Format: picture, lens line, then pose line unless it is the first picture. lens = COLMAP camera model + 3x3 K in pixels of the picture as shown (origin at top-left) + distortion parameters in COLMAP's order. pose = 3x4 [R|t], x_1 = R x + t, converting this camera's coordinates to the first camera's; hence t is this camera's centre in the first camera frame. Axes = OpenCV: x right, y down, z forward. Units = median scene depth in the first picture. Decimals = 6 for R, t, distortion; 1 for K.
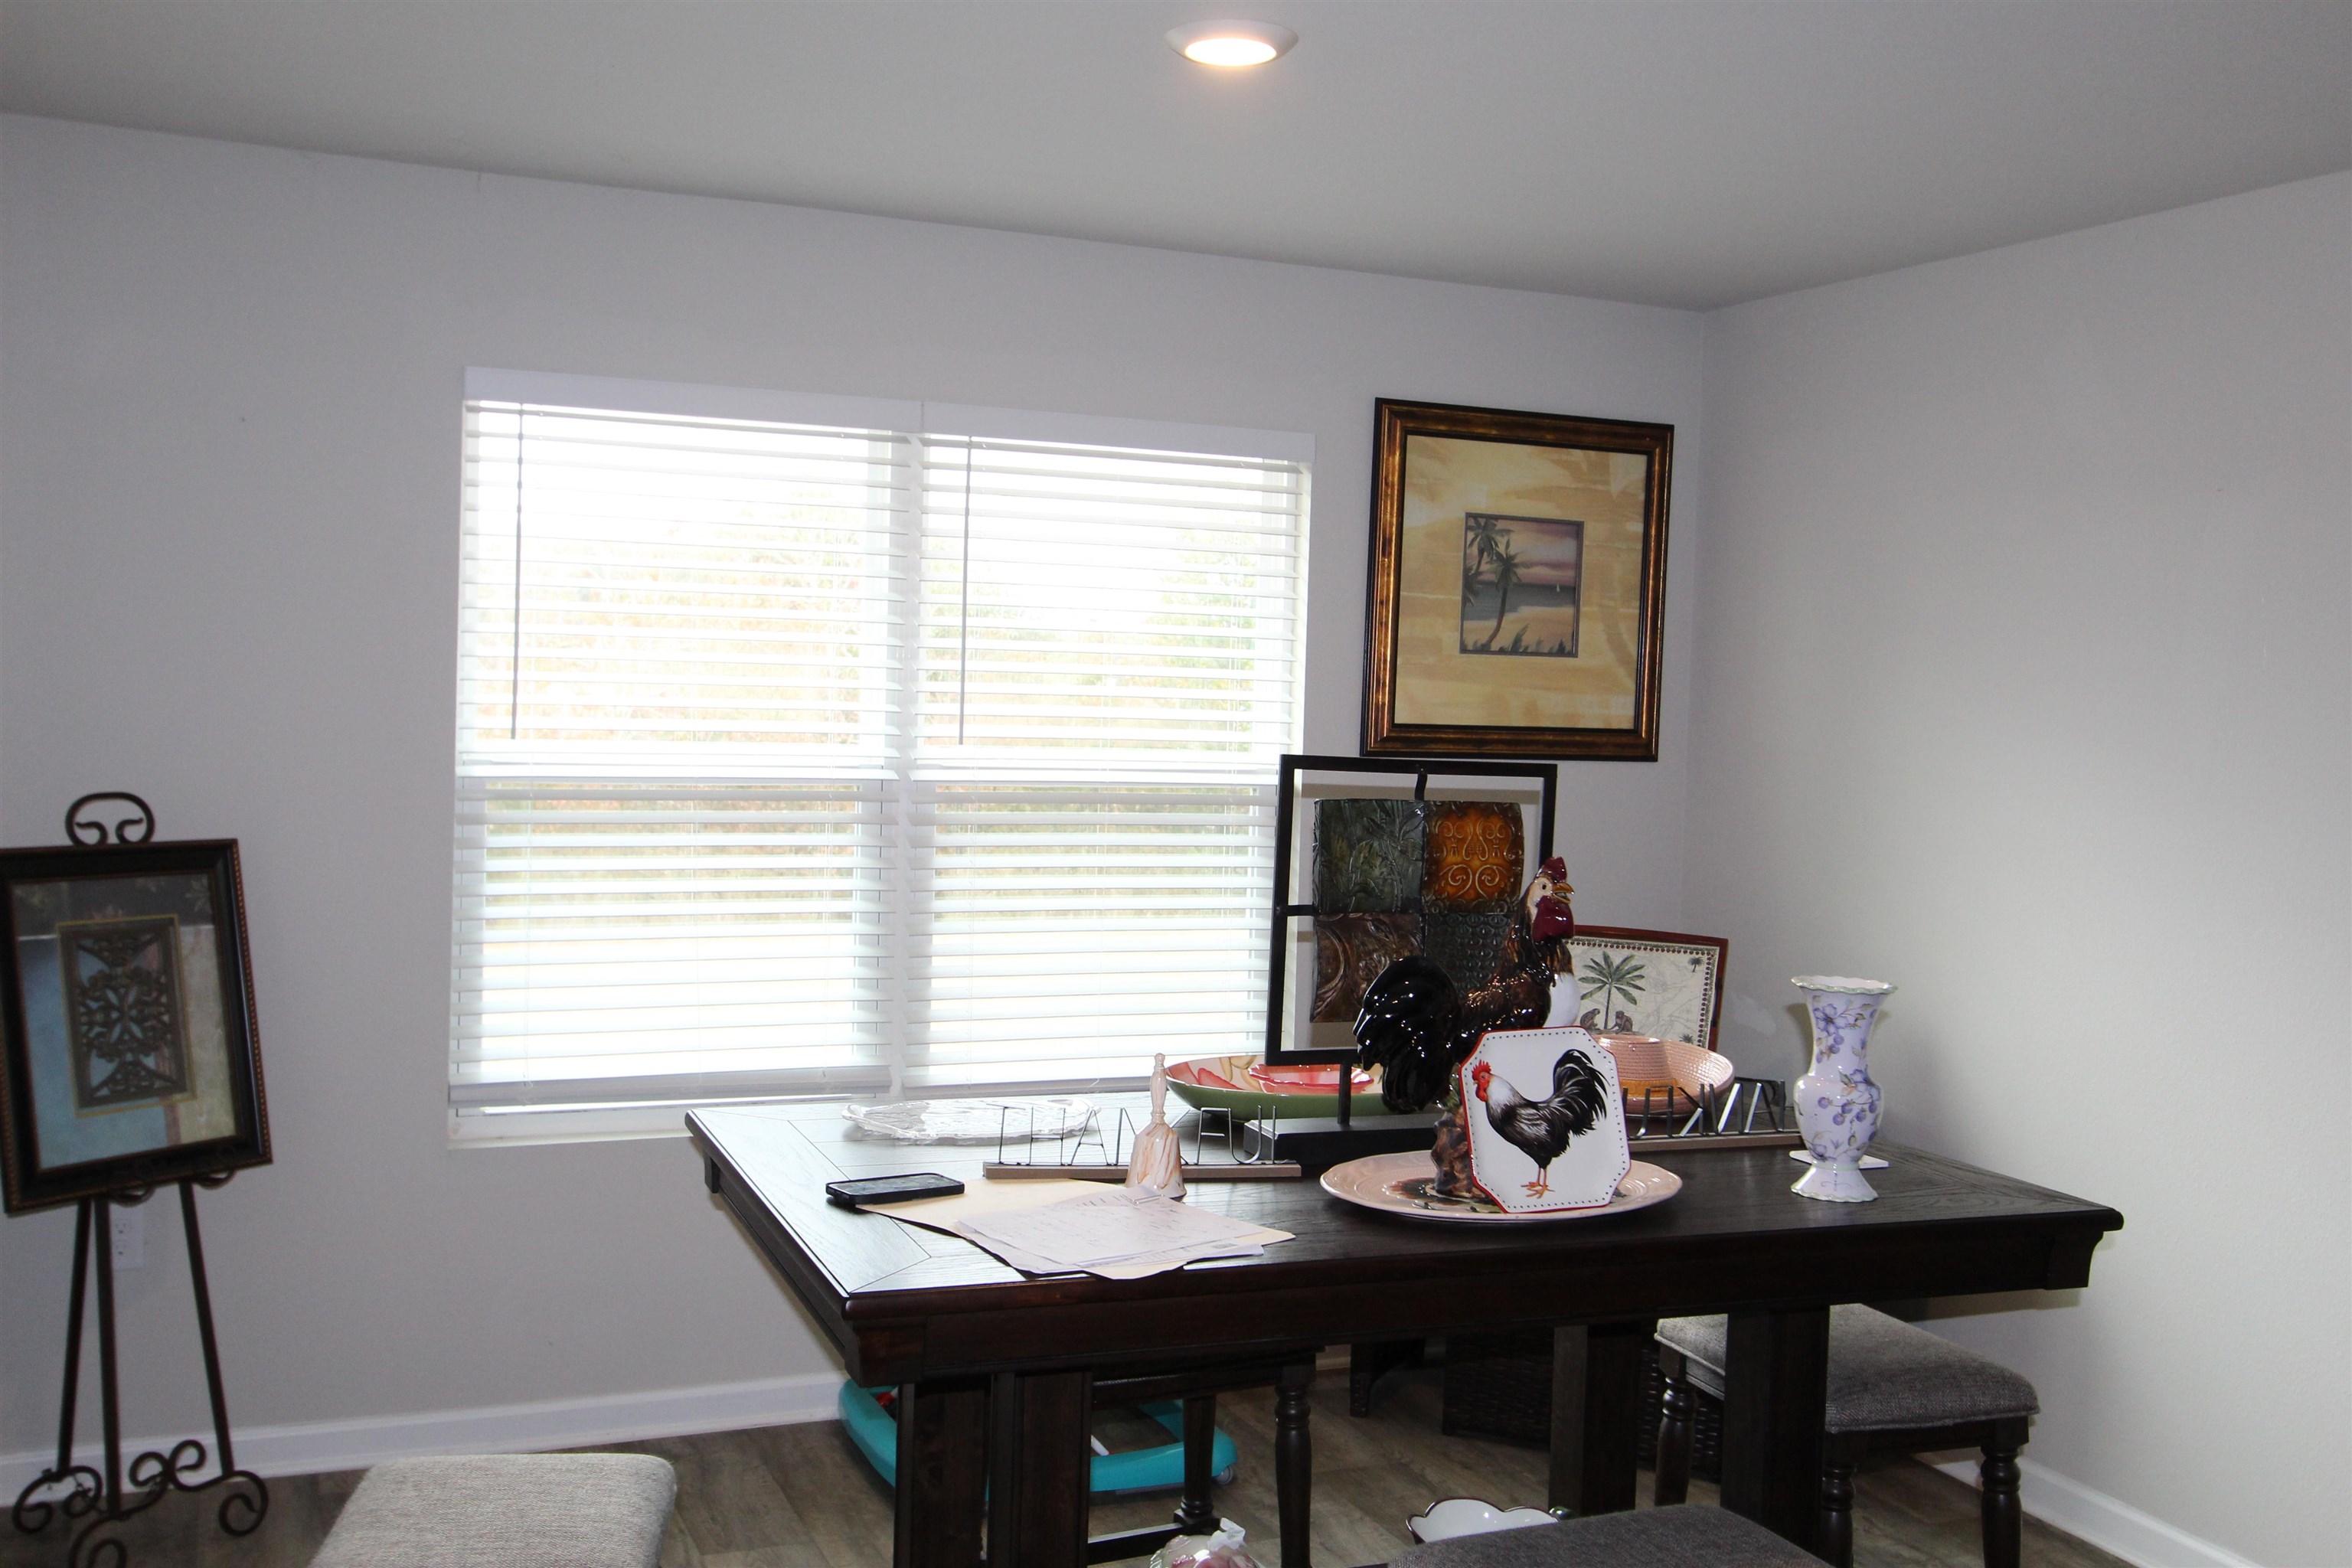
lens RADIAL K [[2240.6, 0, 1170.3], [0, 2240.6, 770.9], [0, 0, 1]] dist [-0.003041, 0.050469]
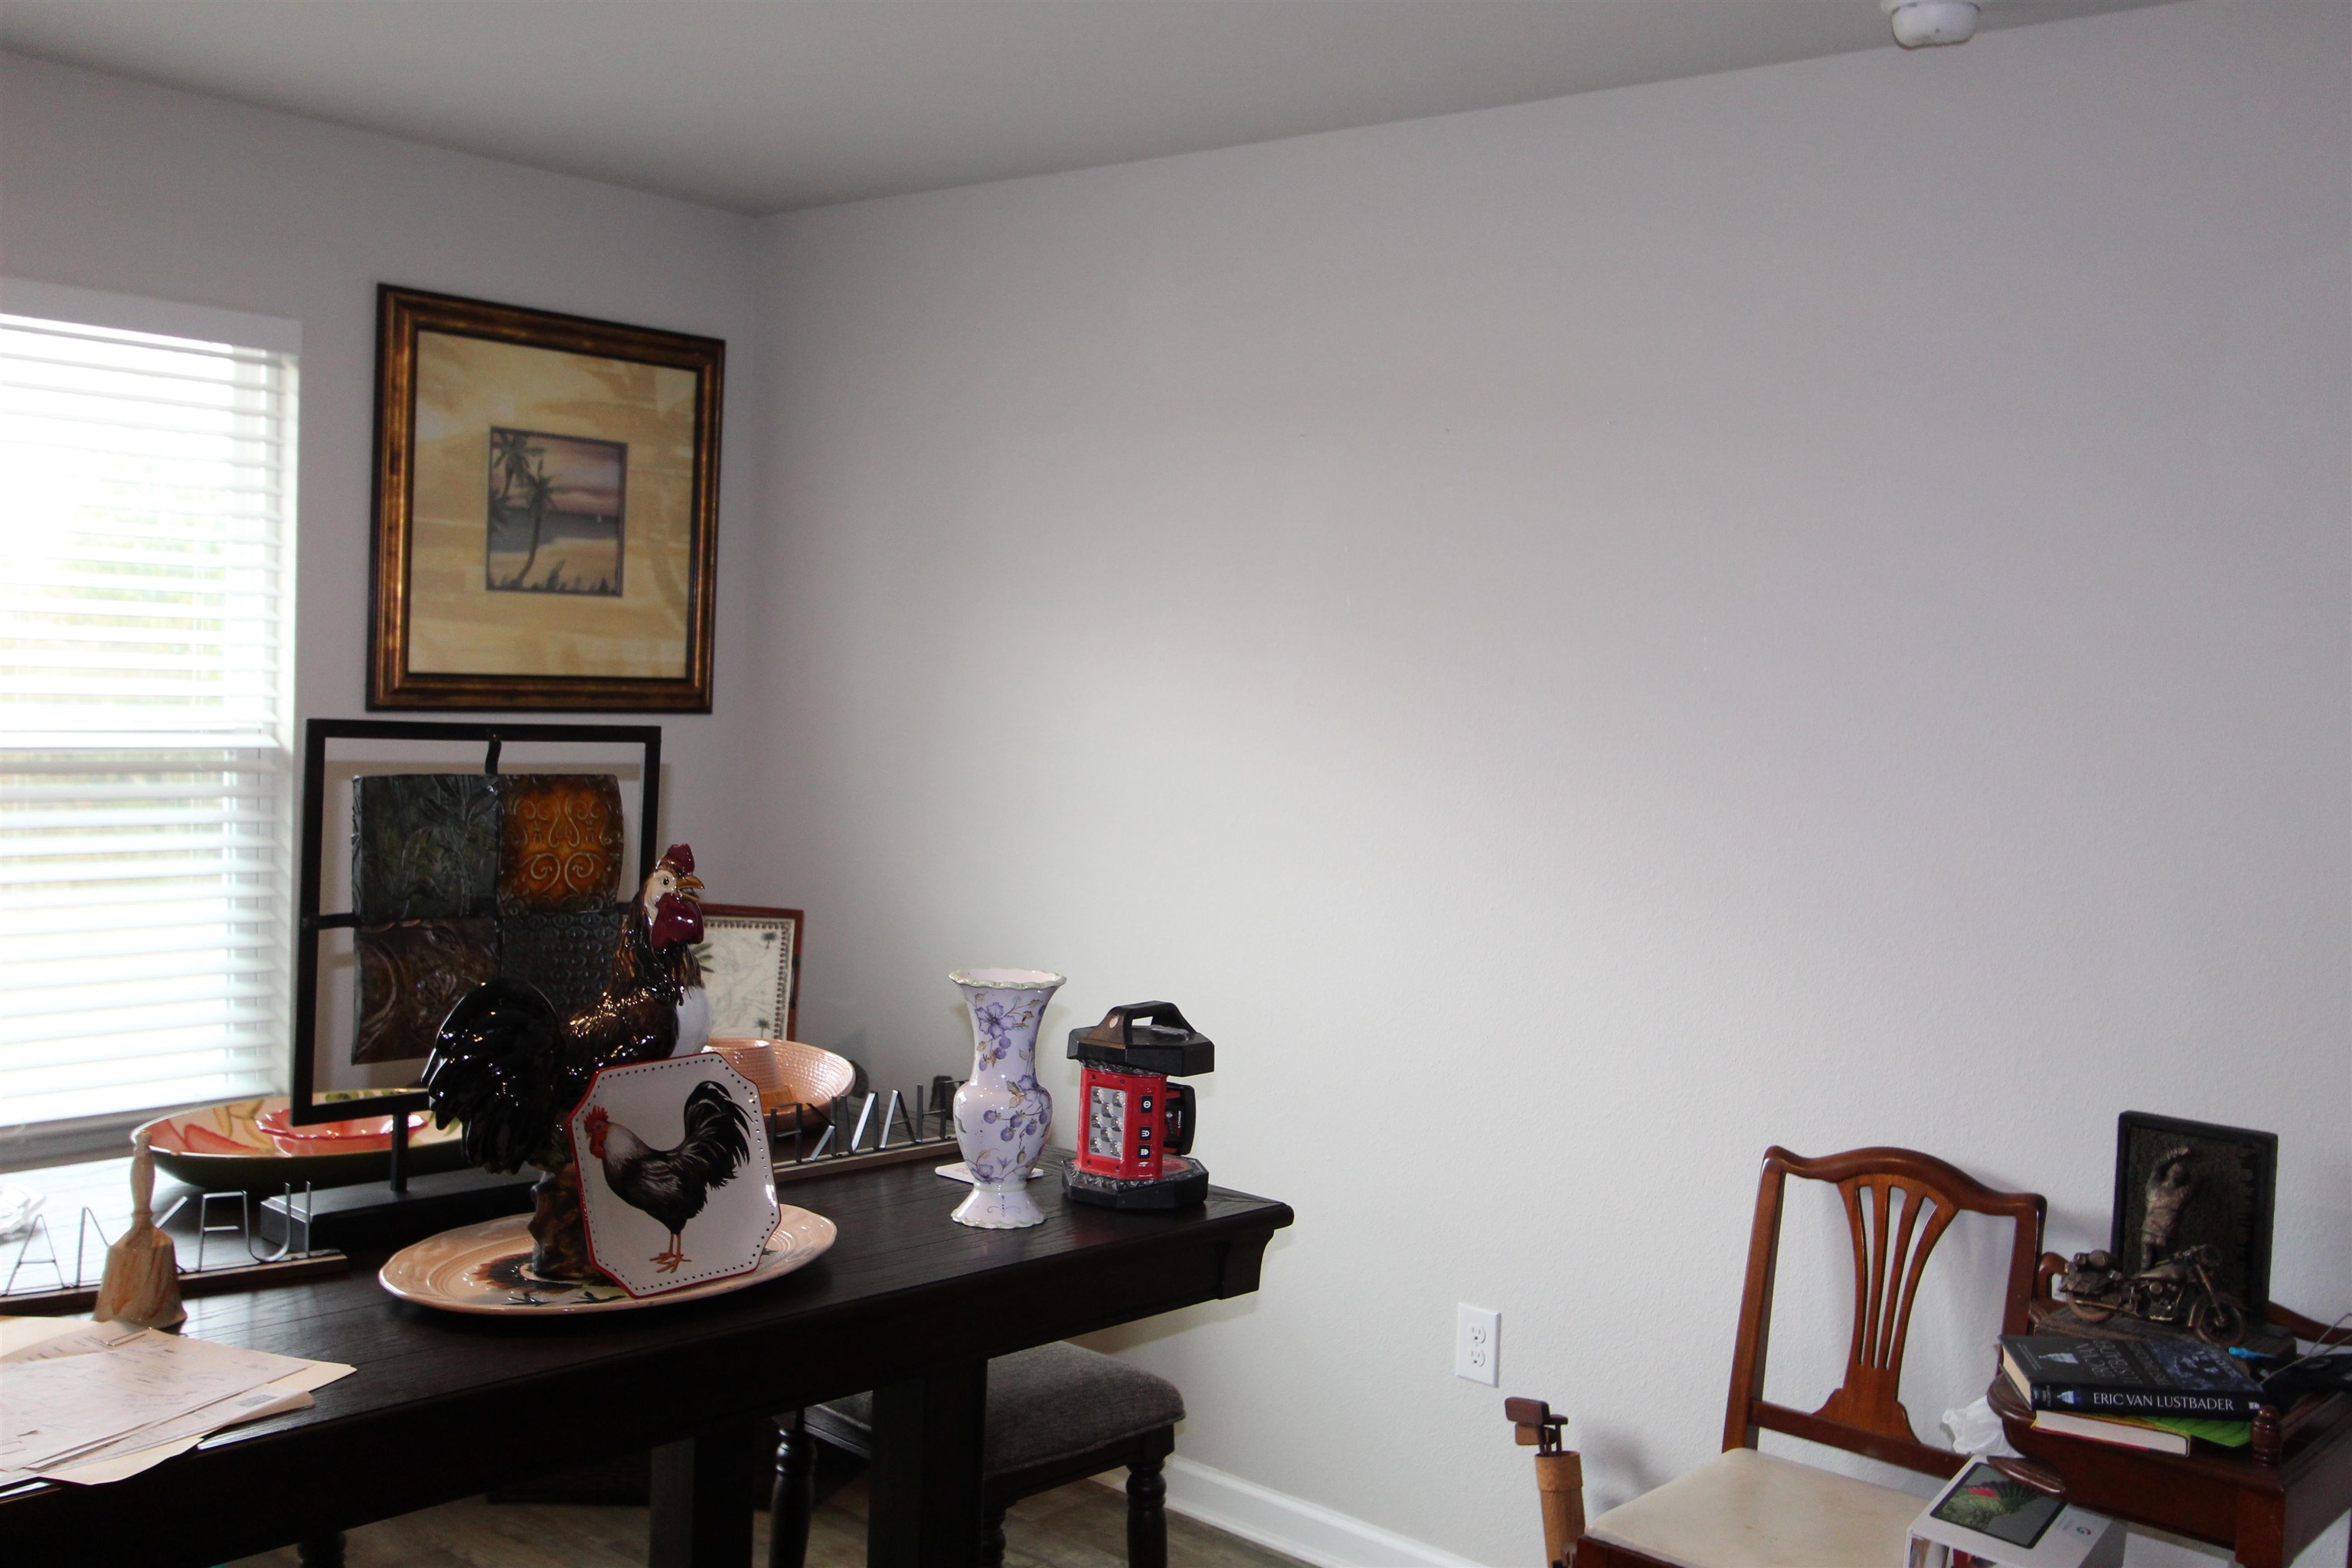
lens RADIAL K [[2240.6, 0, 1170.3], [0, 2240.6, 770.9], [0, 0, 1]] dist [-0.003041, 0.050469]
pose [[0.899383, -0.019900, 0.436709, -0.019026], [0.008519, 0.999572, 0.028004, -0.008189], [-0.437079, -0.021466, 0.899167, 0.179892]]
